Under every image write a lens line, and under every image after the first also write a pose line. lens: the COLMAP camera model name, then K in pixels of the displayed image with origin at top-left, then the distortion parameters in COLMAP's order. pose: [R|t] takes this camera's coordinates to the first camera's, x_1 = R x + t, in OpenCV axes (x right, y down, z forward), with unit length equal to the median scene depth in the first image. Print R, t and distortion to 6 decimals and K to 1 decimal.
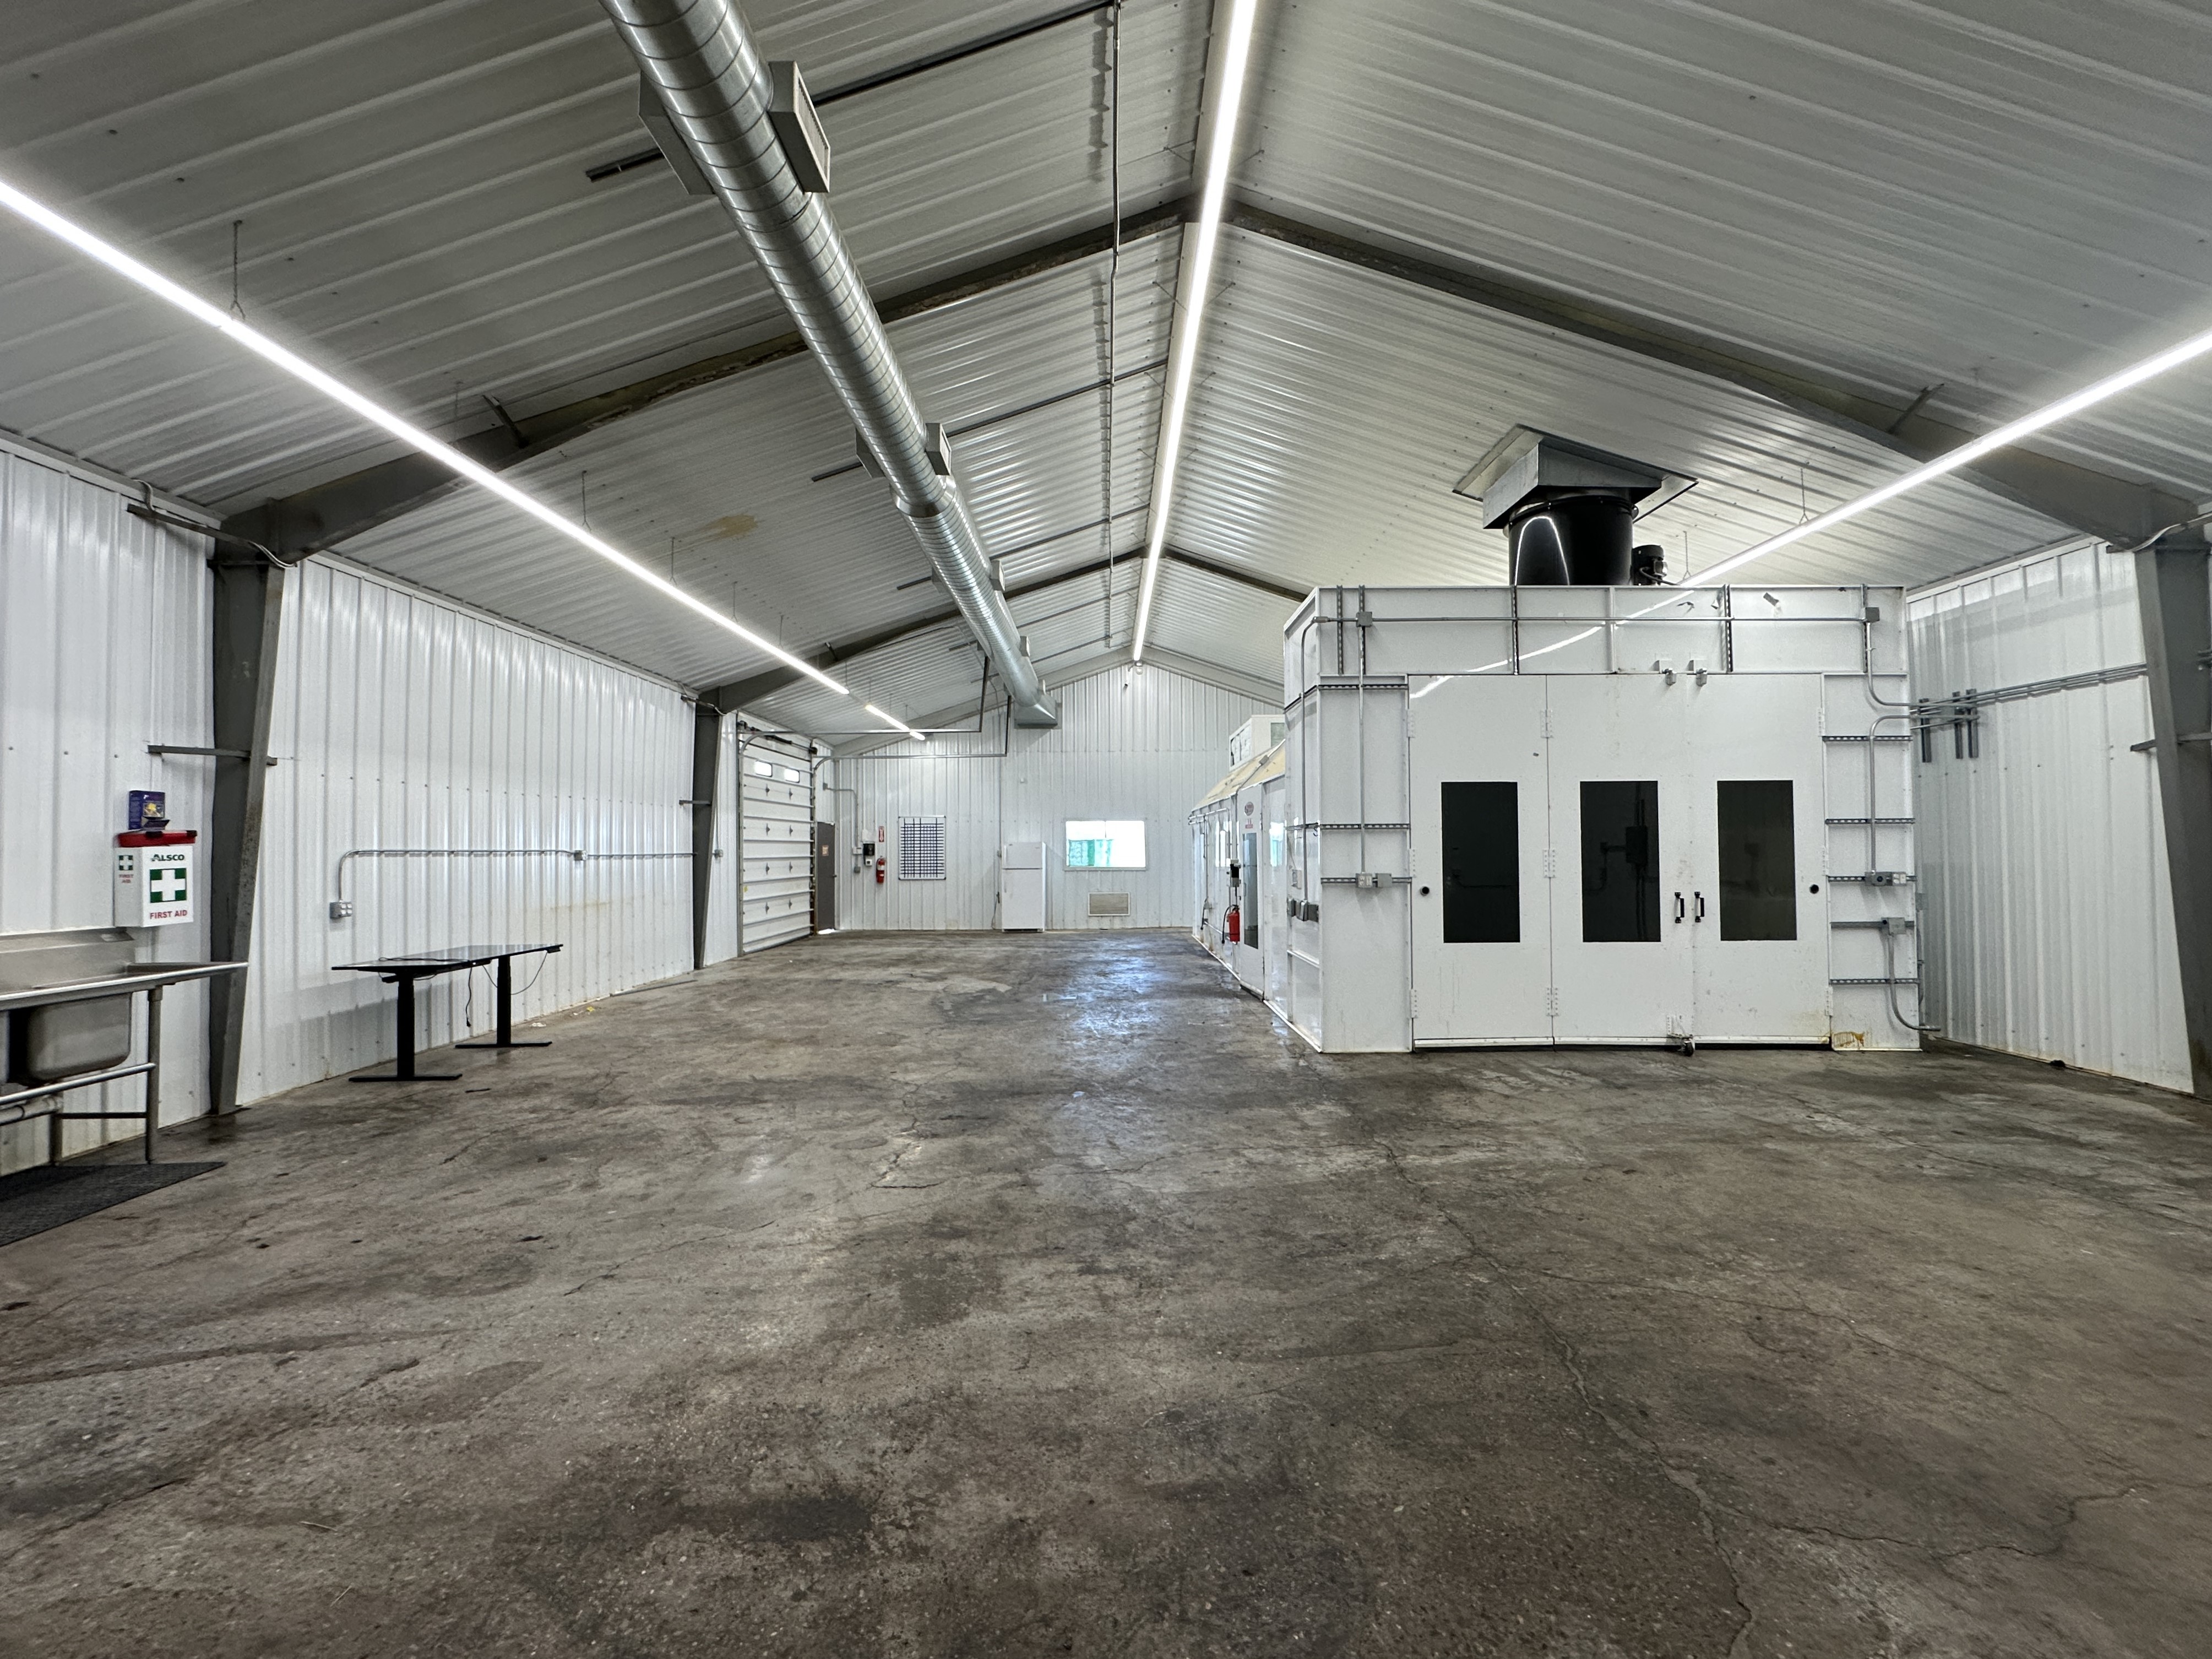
lens RADIAL K [[885.6, 0, 1106.0], [0, 885.6, 829.5], [0, 0, 1]] dist [-0.000761, 0.000070]
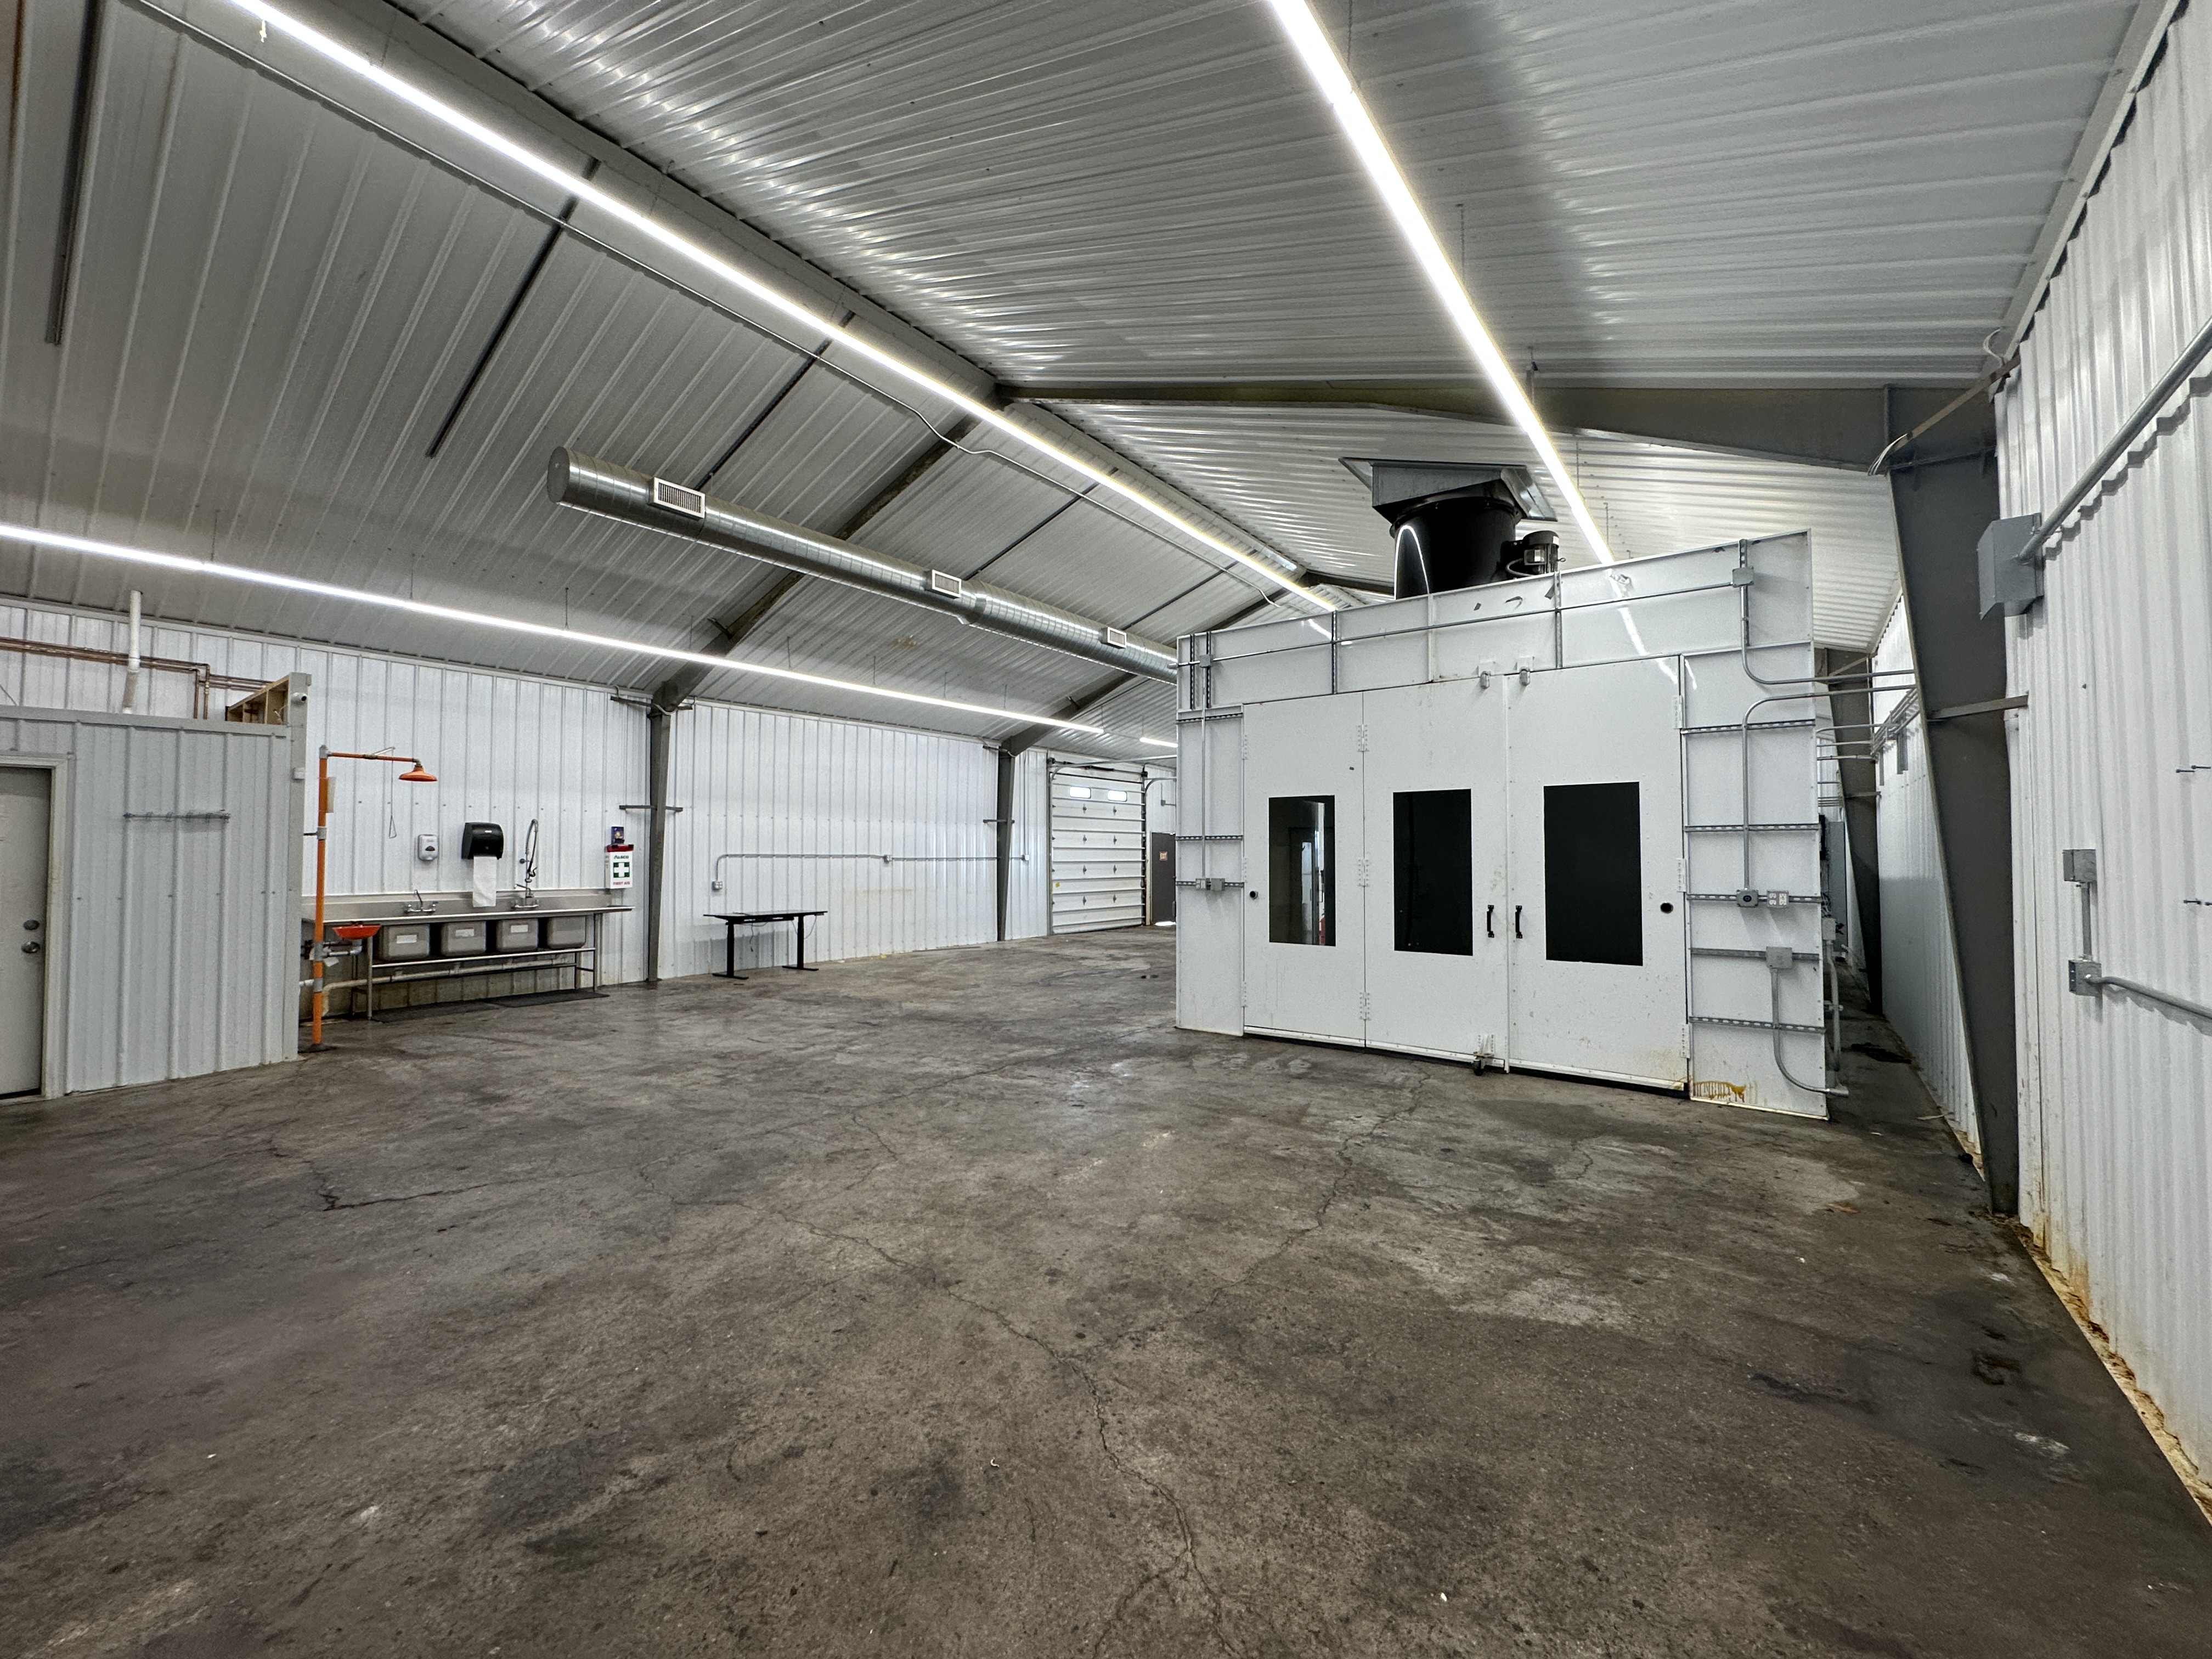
lens RADIAL K [[885.5, 0, 1106.0], [0, 885.5, 829.5], [0, 0, 1]] dist [-0.000761, 0.000070]
pose [[0.797832, -0.011853, -0.602763, 0.872959], [0.007701, 0.999926, -0.009470, -0.004528], [0.602830, 0.002914, 0.797864, -0.011383]]
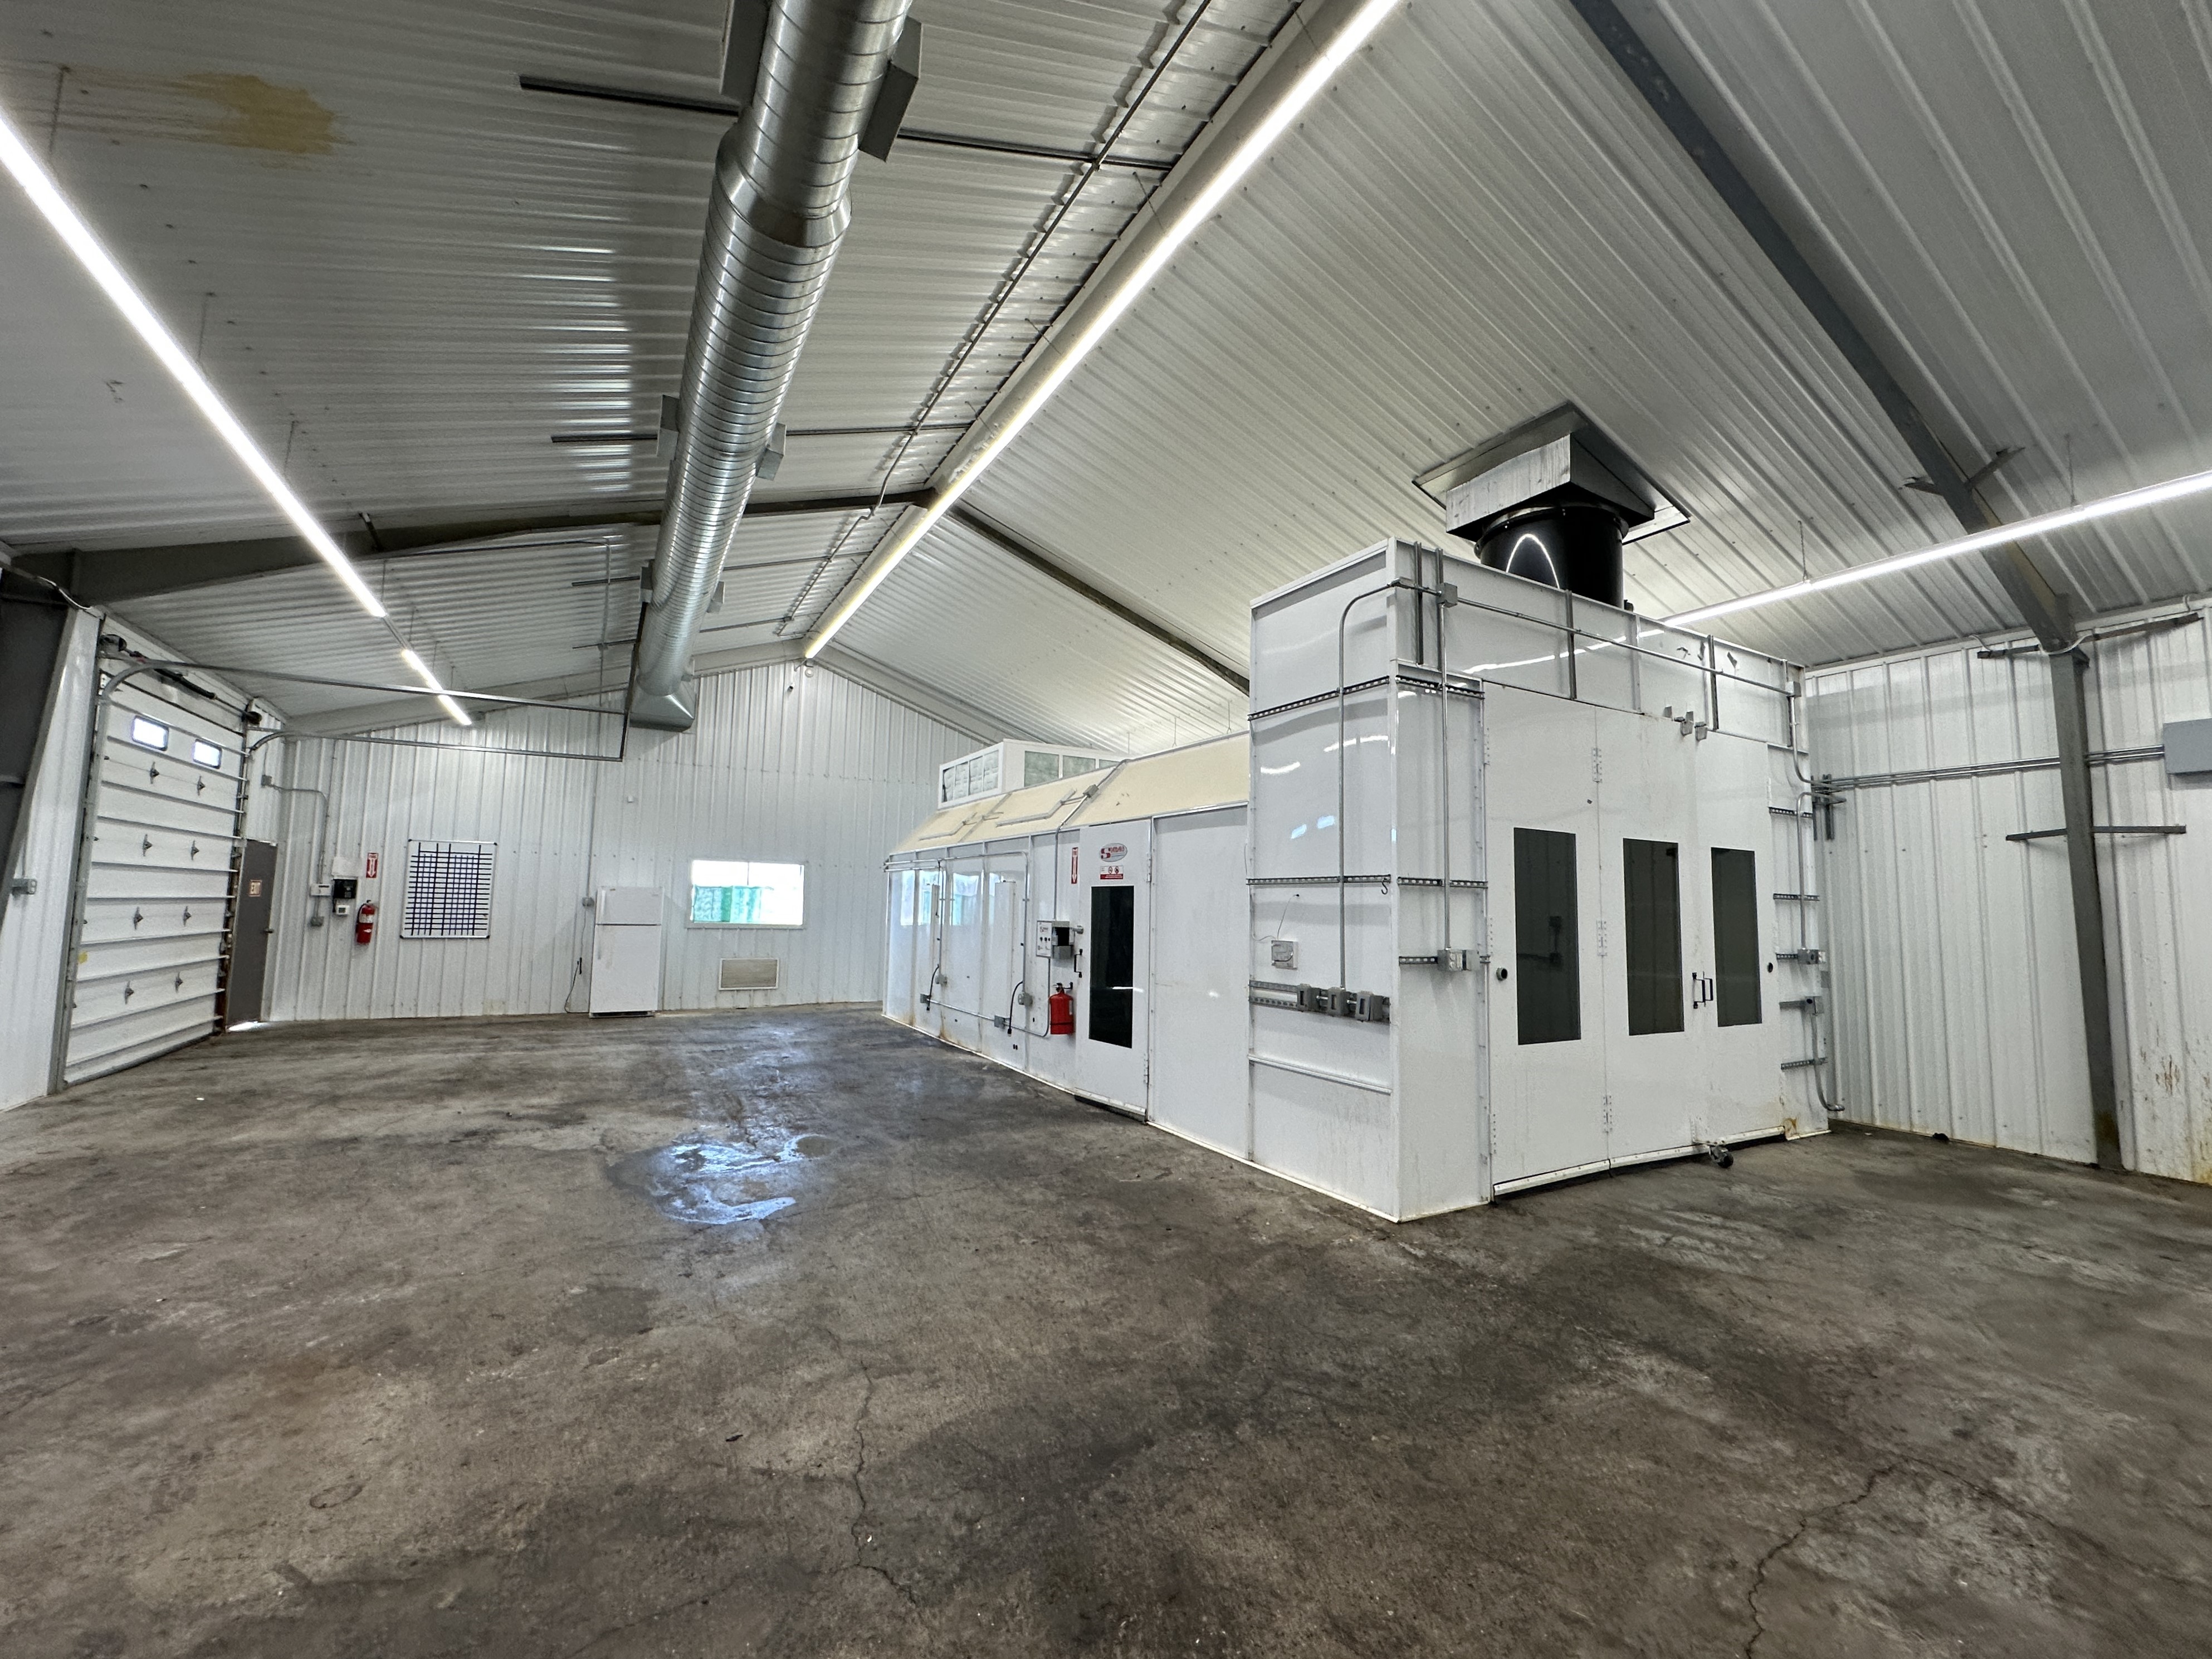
lens RADIAL K [[894.9, 0, 1106.0], [0, 894.9, 829.5], [0, 0, 1]] dist [-0.003005, -0.000254]
pose [[0.872088, 0.067518, 0.484669, -0.284555], [-0.037448, 0.996739, -0.071472, 0.014943], [-0.487915, 0.044180, 0.871773, 0.501930]]
